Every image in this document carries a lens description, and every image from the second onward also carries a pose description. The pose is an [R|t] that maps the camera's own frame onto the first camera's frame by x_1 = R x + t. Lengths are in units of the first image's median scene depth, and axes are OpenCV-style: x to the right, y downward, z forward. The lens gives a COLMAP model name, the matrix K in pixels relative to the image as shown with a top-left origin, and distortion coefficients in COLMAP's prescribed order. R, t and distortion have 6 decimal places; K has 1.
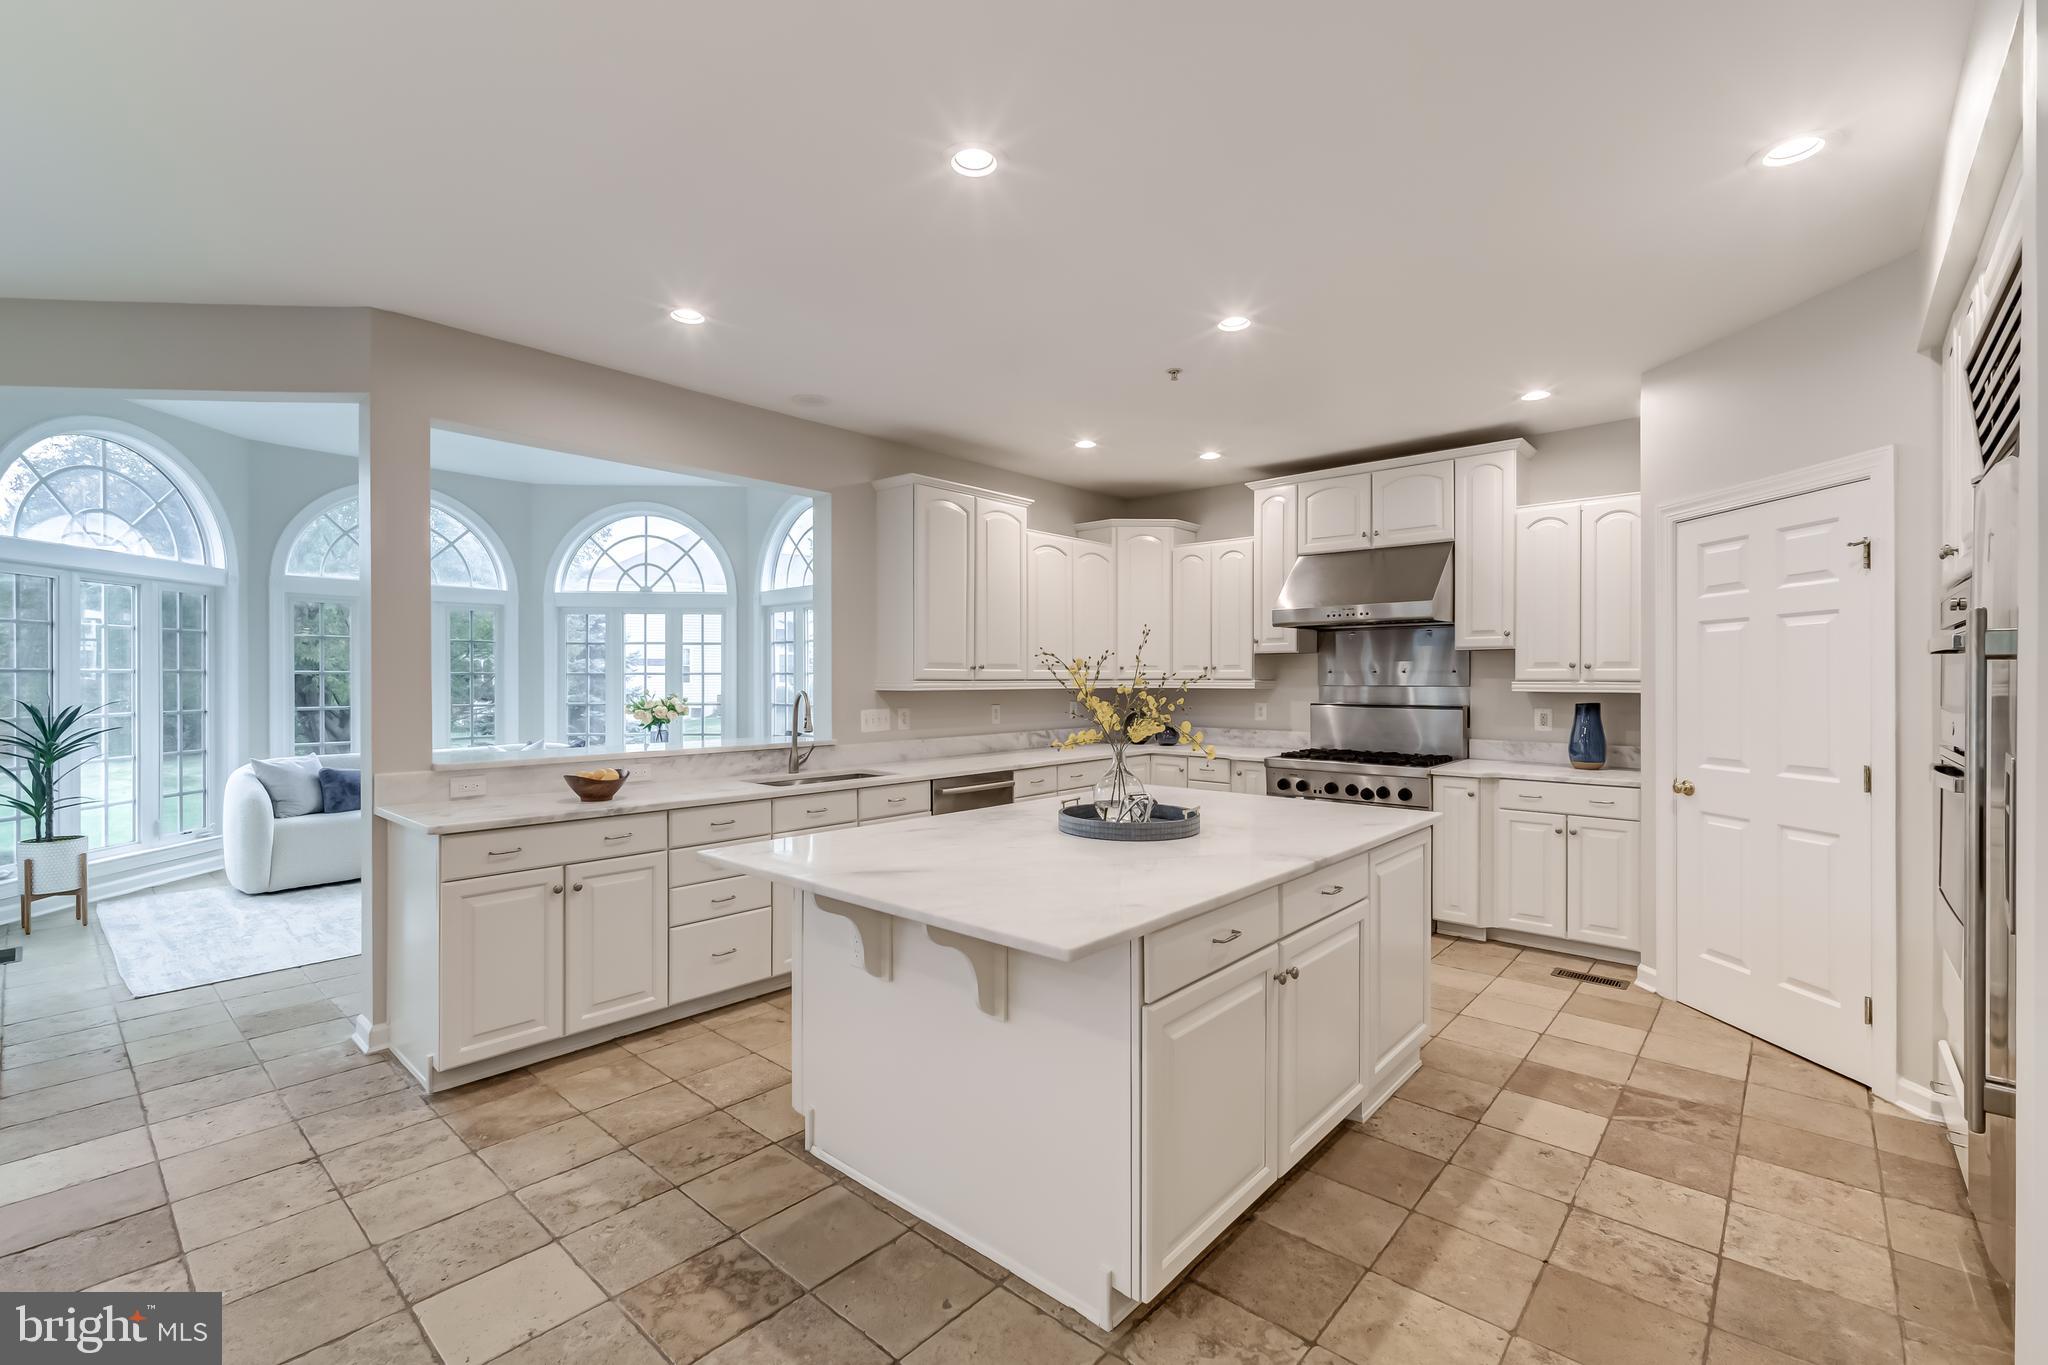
lens RADIAL K [[898.3, 0, 1030.3], [0, 898.3, 683.0], [0, 0, 1]] dist [0.002641, 0.000036]
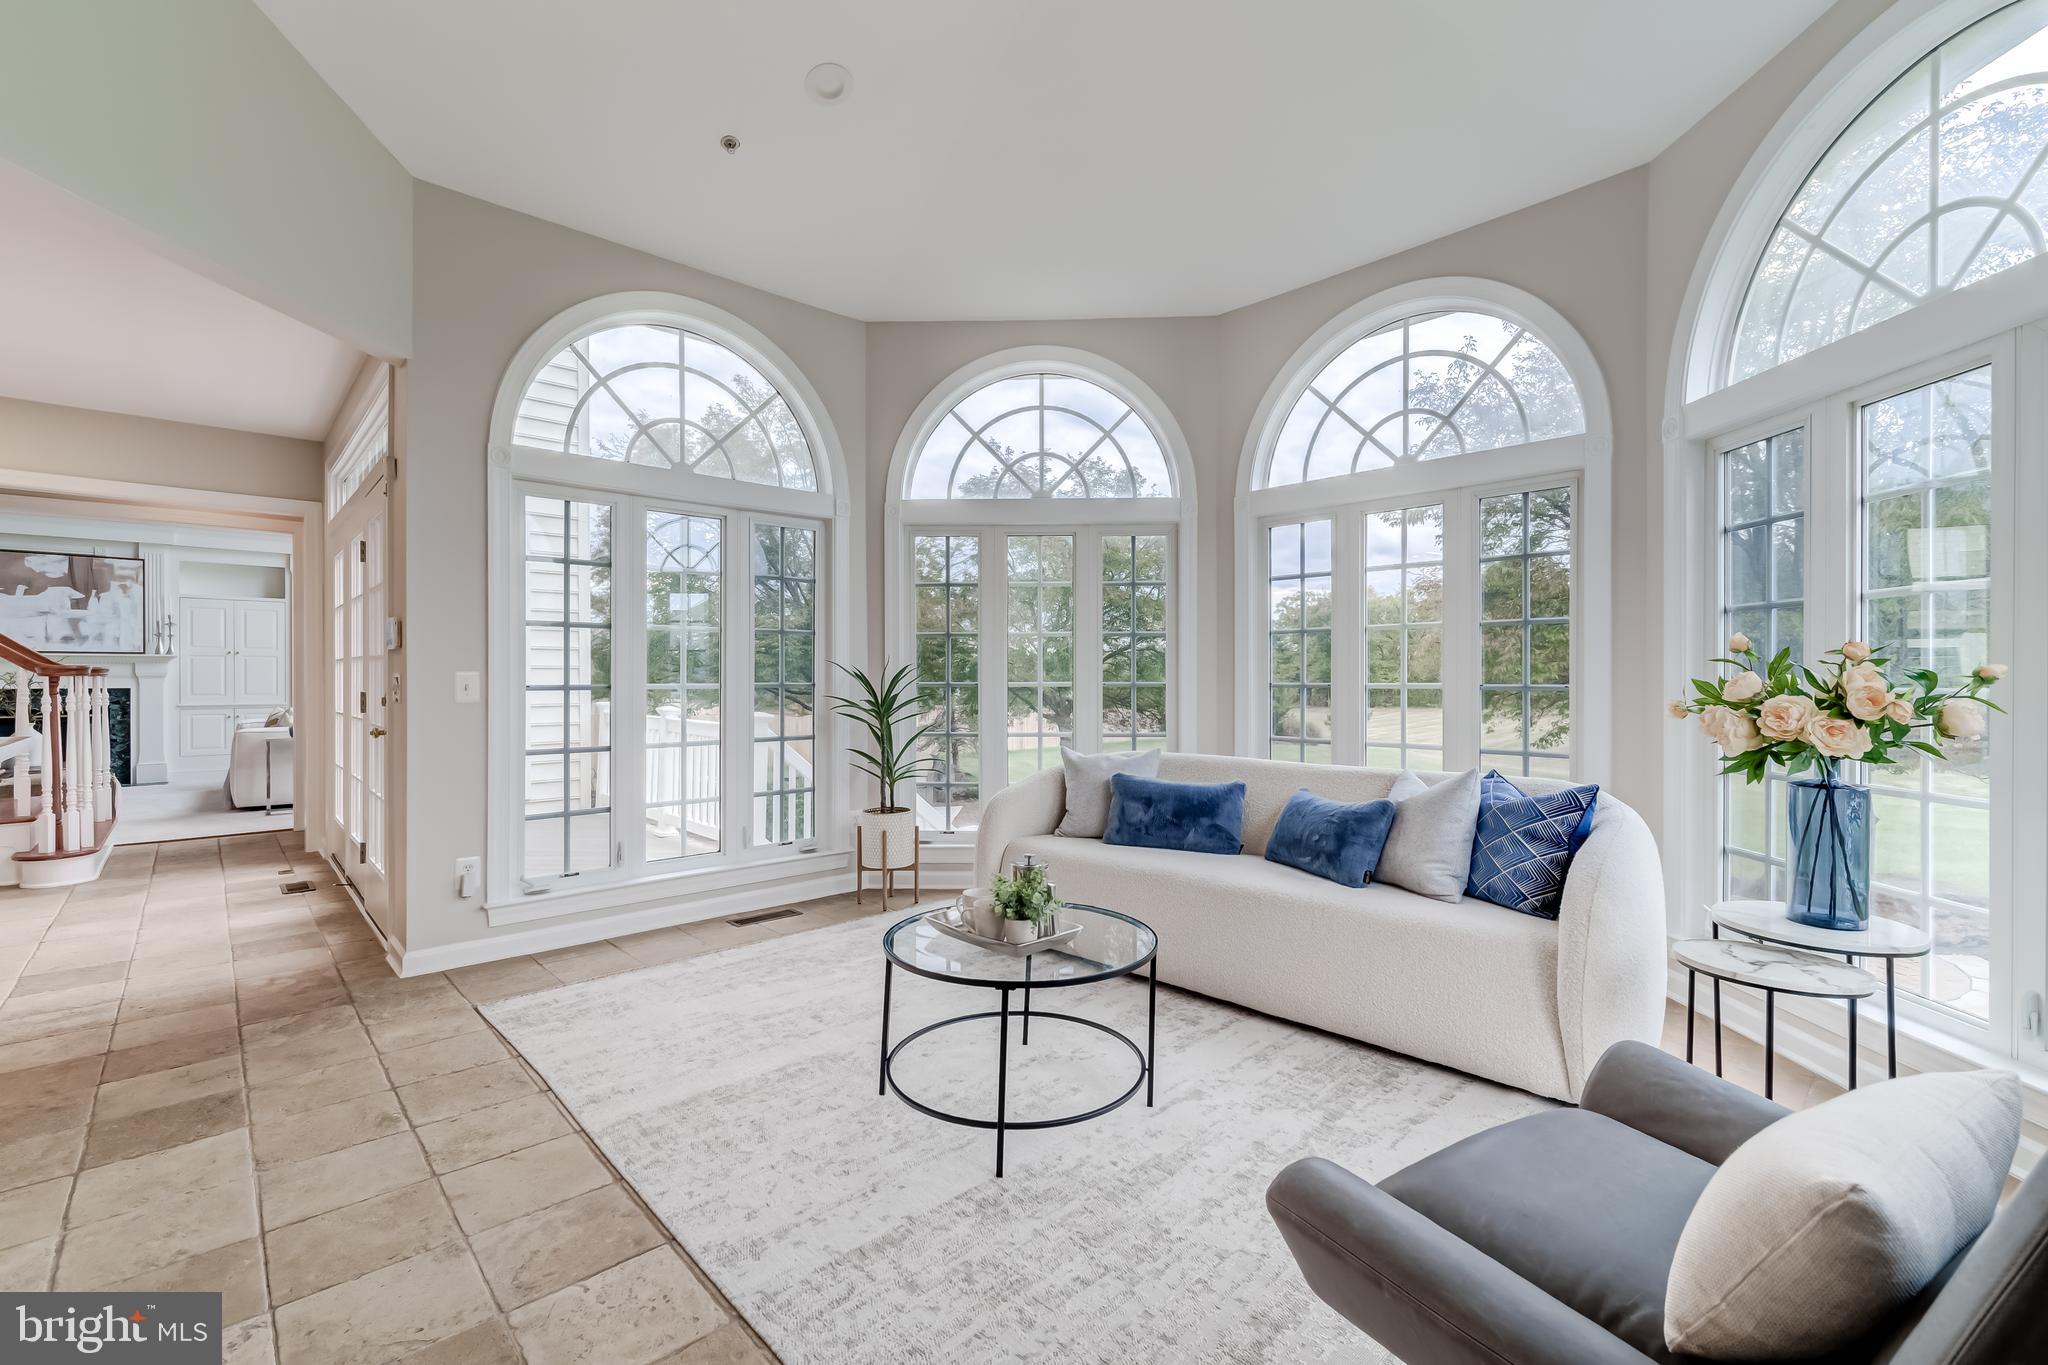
lens RADIAL K [[898.3, 0, 1030.1], [0, 898.3, 679.9], [0, 0, 1]] dist [0.002641, 0.000036]
pose [[-0.113616, 0.001683, -0.993523, -0.182858], [-0.005192, 0.999984, 0.002288, 0.034533], [0.993511, 0.005418, -0.113606, 1.260511]]
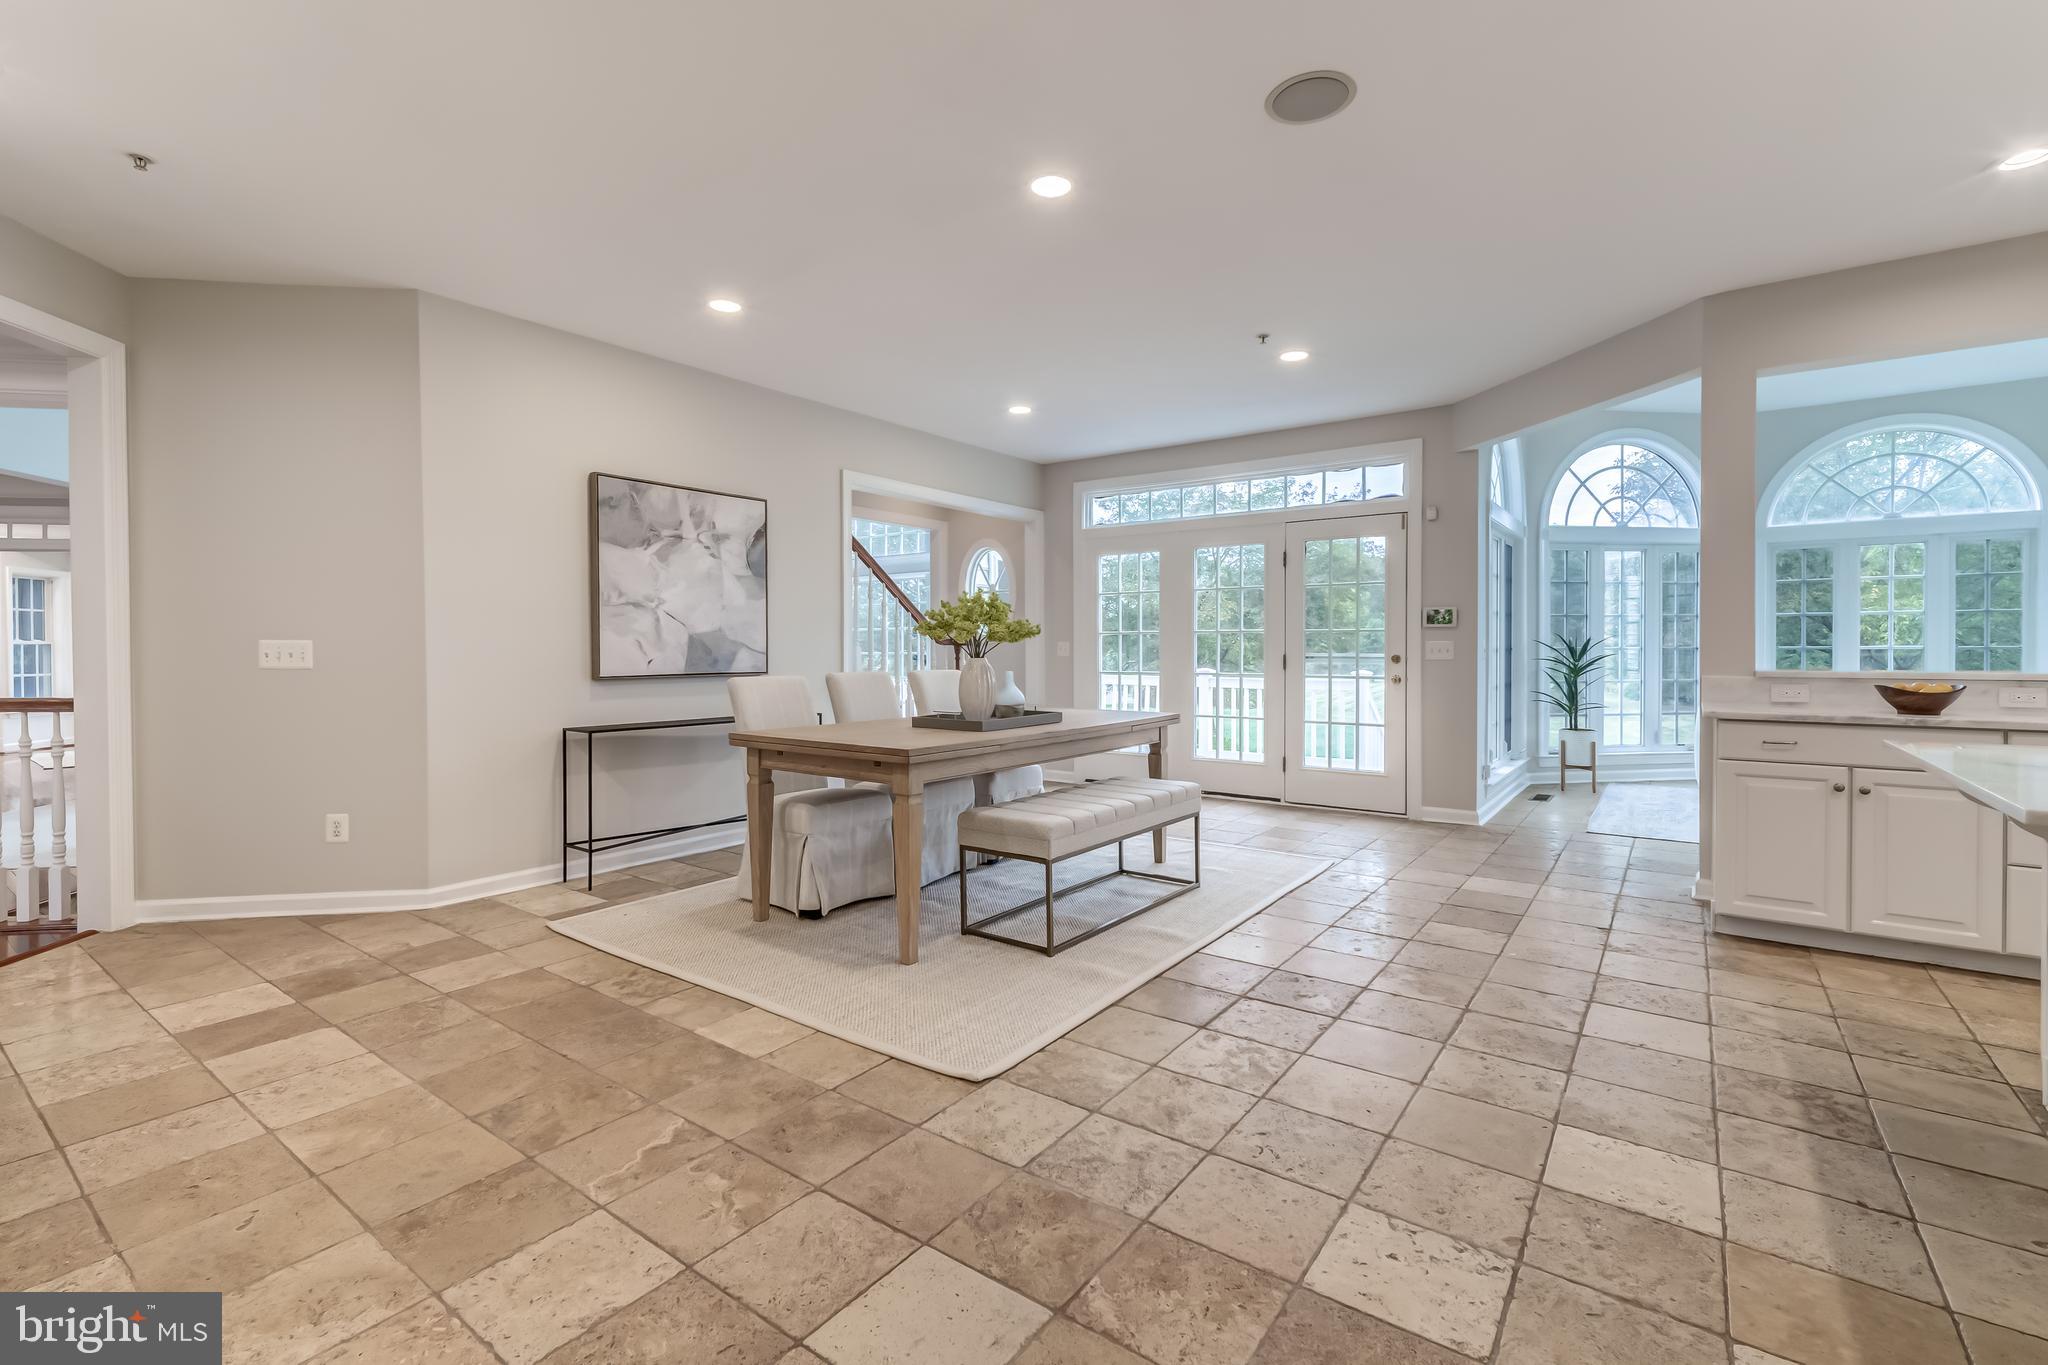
lens RADIAL K [[898.3, 0, 1004.1], [0, 898.3, 657.1], [0, 0, 1]] dist [0.002641, 0.000036]
pose [[0.077218, 0.006522, -0.996993, 0.287079], [-0.000371, 0.999979, 0.006512, 0.046866], [0.997014, -0.000133, 0.077219, -0.030374]]
